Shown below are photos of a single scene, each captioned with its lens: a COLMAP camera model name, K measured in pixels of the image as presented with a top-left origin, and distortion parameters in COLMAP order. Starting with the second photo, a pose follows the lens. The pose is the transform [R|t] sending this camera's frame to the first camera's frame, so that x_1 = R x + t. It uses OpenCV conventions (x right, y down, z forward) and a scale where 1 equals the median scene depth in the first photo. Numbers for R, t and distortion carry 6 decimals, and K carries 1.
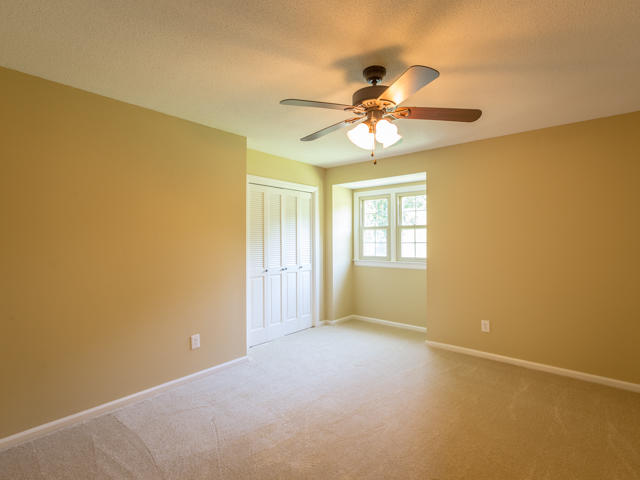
lens RADIAL K [[318.5, 0, 319.4], [0, 318.5, 237.5], [0, 0, 1]] dist [-0.001086, 0.000181]
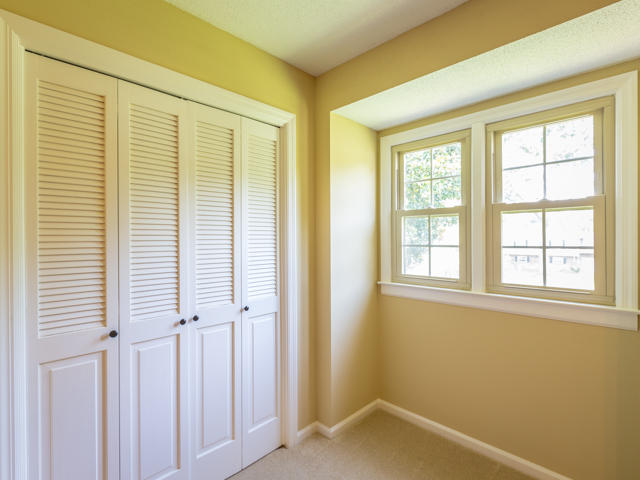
lens RADIAL K [[318.5, 0, 319.4], [0, 318.5, 237.5], [0, 0, 1]] dist [-0.001086, 0.000181]
pose [[0.997237, 0.000818, -0.074283, 0.059544], [-0.000260, 0.999972, 0.007513, 0.001819], [0.074287, -0.007473, 0.997209, 0.582560]]
